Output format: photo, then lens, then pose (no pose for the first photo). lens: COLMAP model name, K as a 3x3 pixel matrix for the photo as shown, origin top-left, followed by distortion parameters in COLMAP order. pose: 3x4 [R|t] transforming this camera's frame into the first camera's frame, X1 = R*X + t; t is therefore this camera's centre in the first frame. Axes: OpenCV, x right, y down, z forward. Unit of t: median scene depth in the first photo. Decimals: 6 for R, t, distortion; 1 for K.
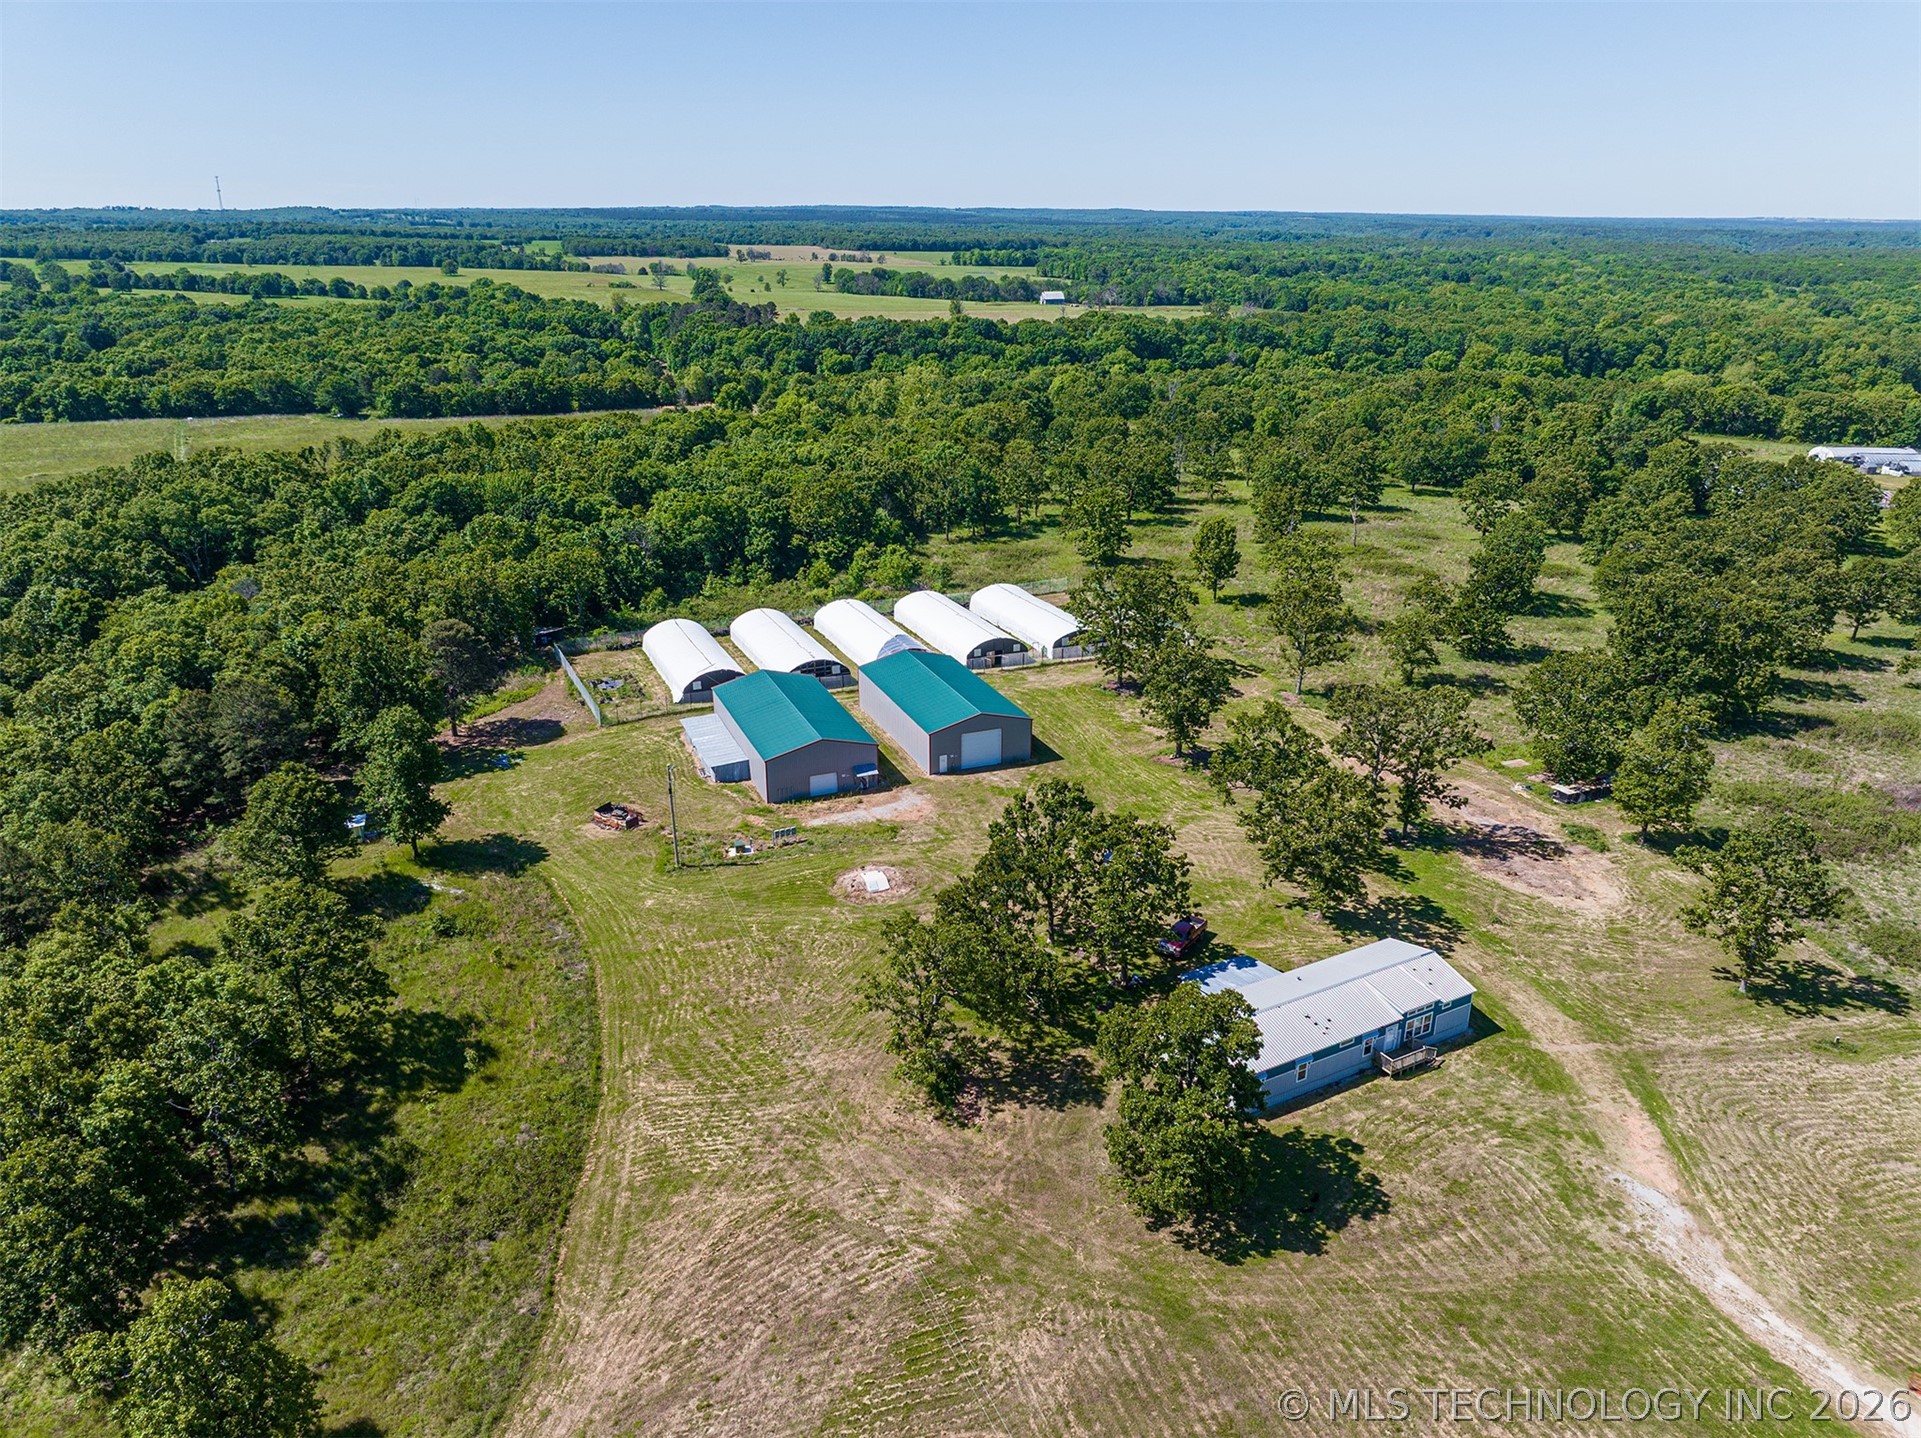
lens RADIAL K [[1347.9, 0, 960.3], [0, 1347.9, 712.9], [0, 0, 1]] dist [-0.043801, 0.012270]
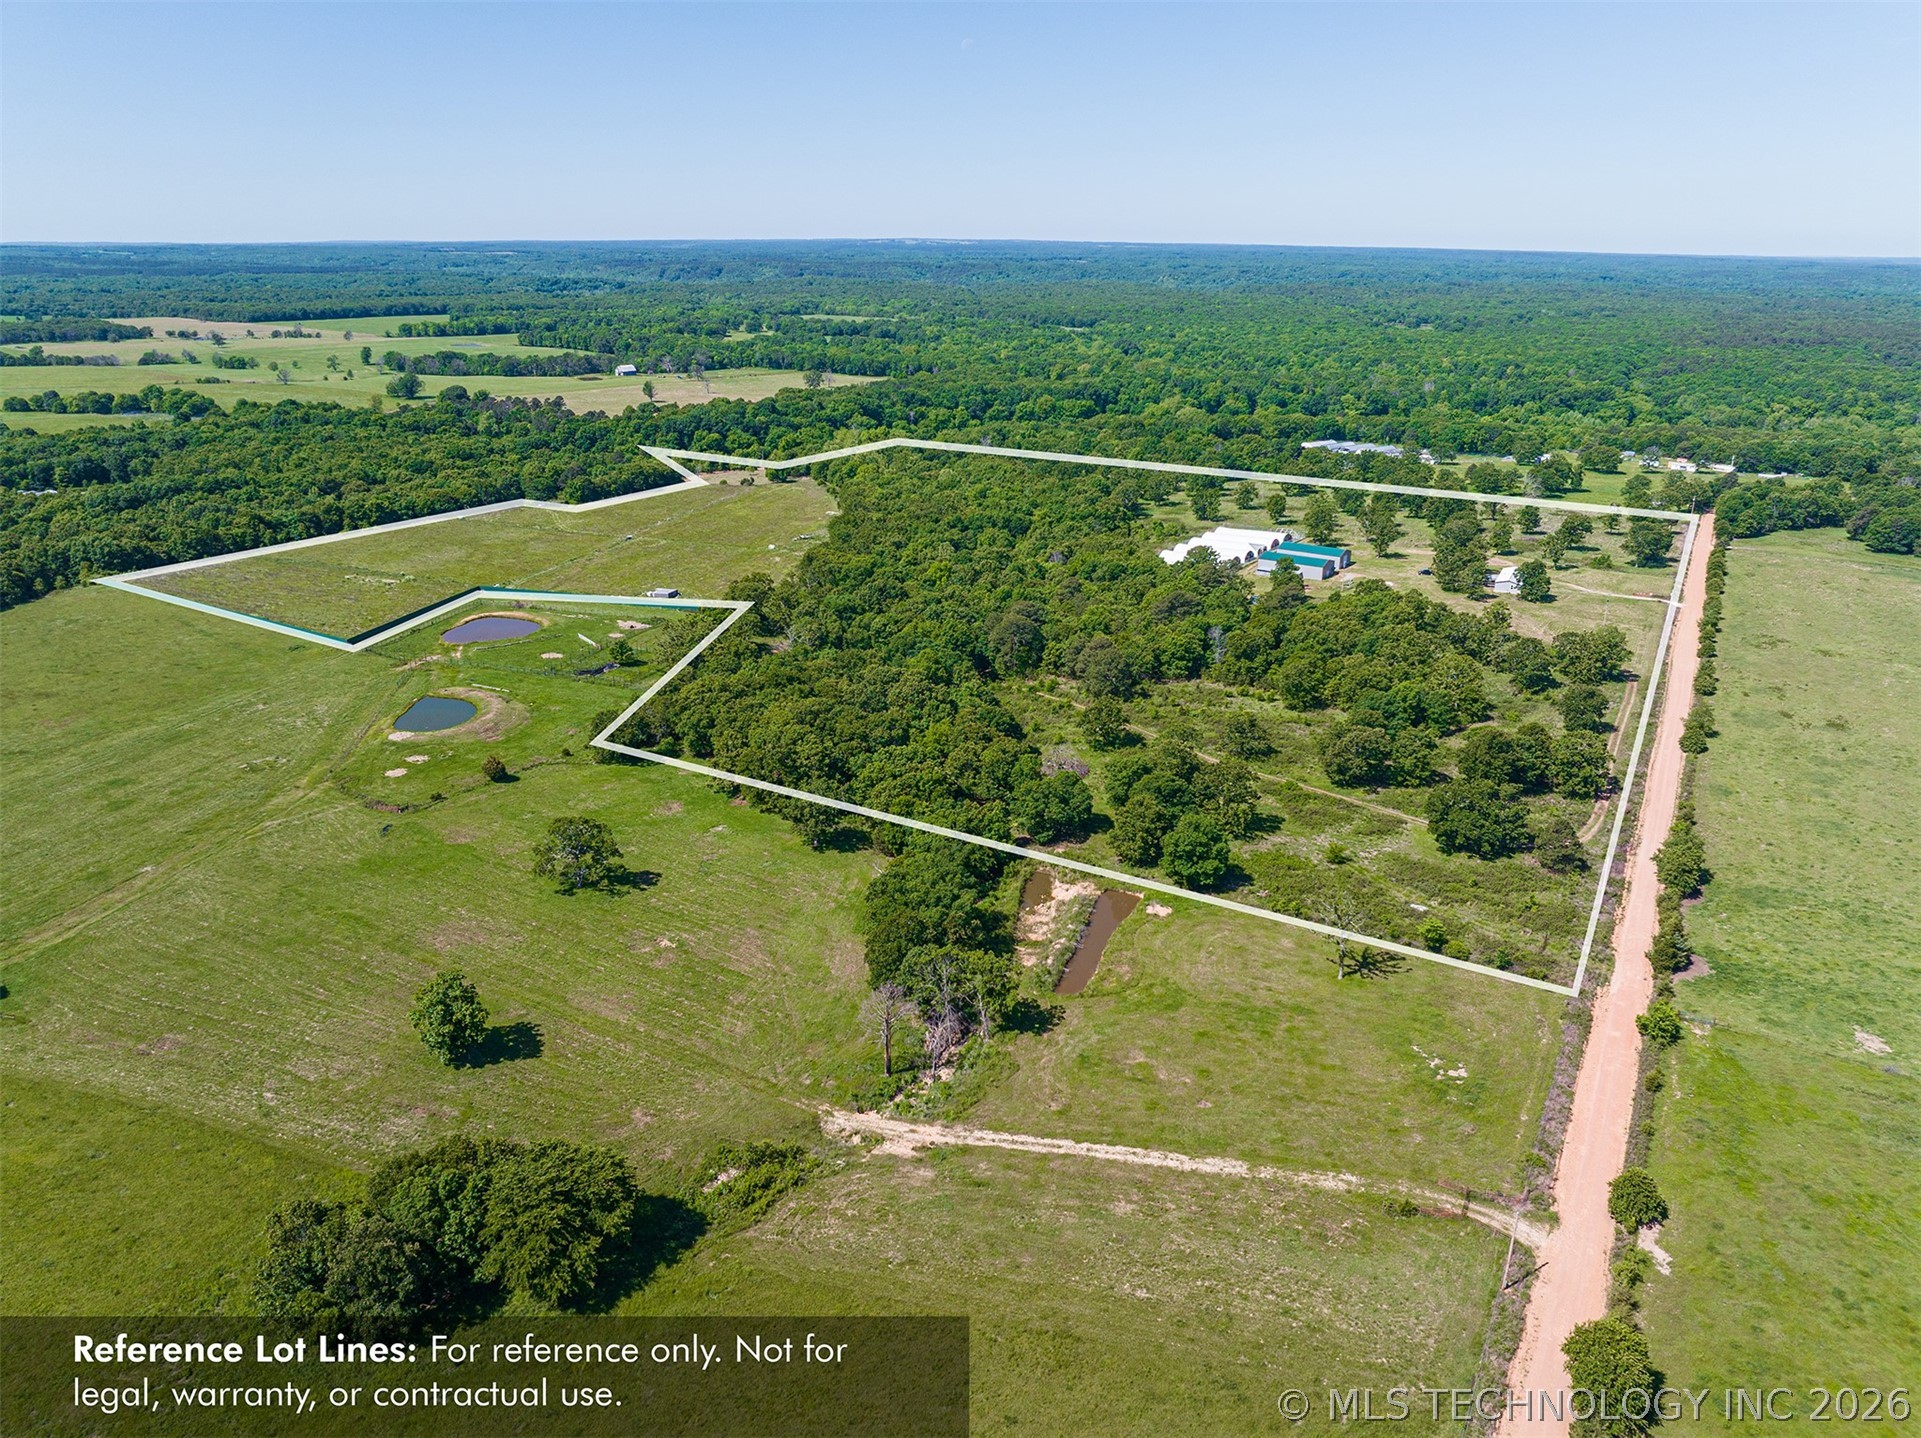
lens RADIAL K [[1347.9, 0, 961.2], [0, 1347.9, 713.6], [0, 0, 1]] dist [-0.043801, 0.012270]
pose [[0.830841, -0.186355, 0.524380, -0.960795], [0.194085, 0.980135, 0.040809, 0.028843], [-0.521568, 0.067869, 0.850506, -0.488126]]
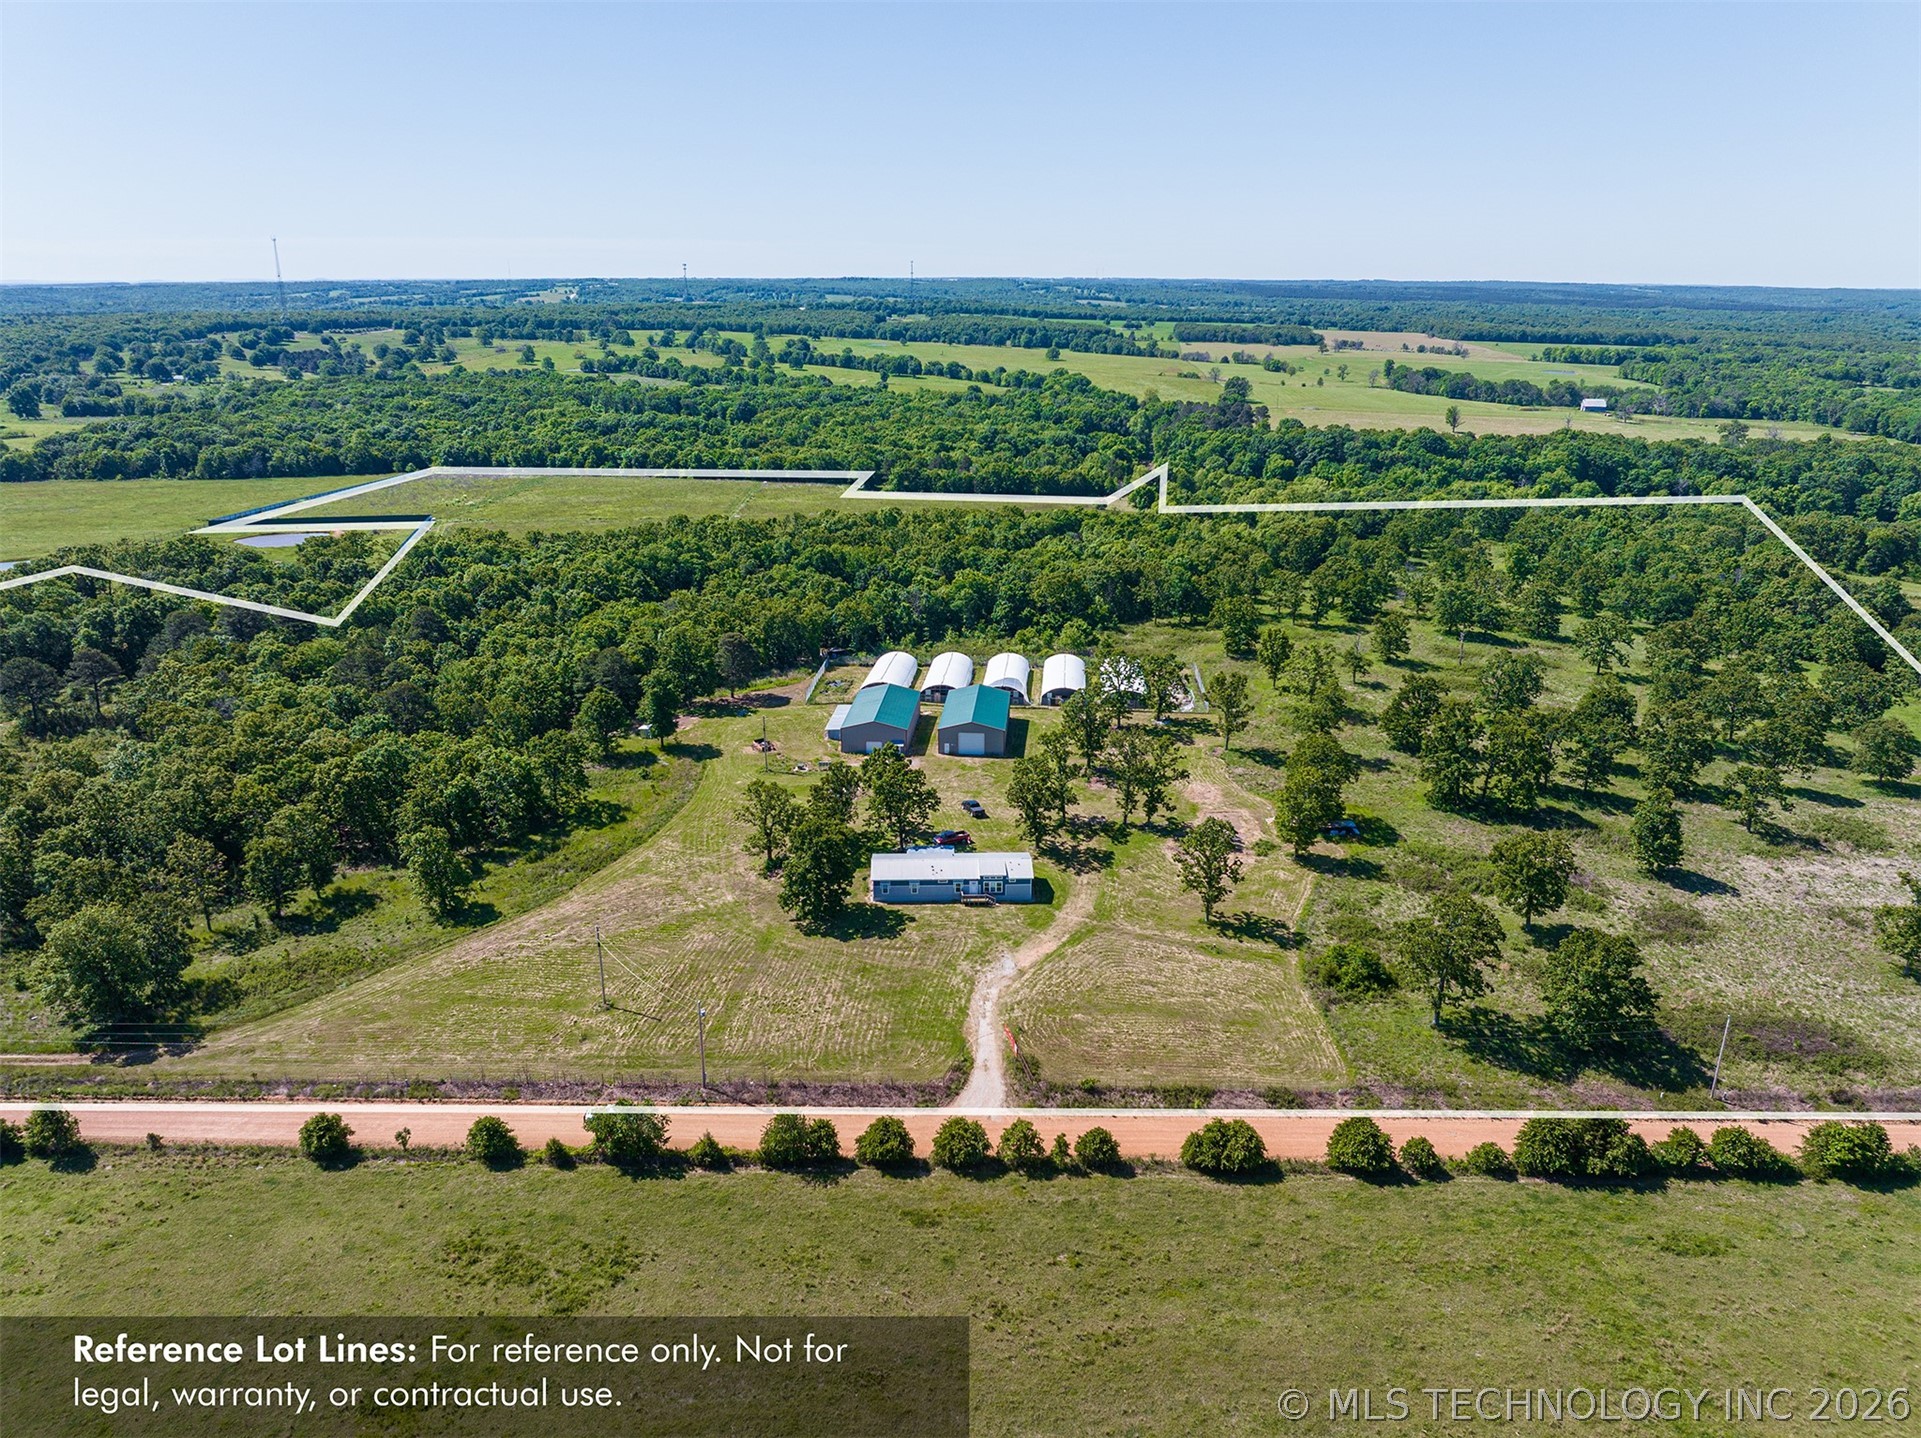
lens RADIAL K [[1347.9, 0, 965.0], [0, 1347.9, 699.9], [0, 0, 1]] dist [-0.043801, 0.012270]
pose [[0.893255, 0.133858, -0.429159, 0.265915], [-0.157414, 0.987337, -0.019684, 0.002800], [0.421090, 0.085138, 0.903014, -0.193179]]
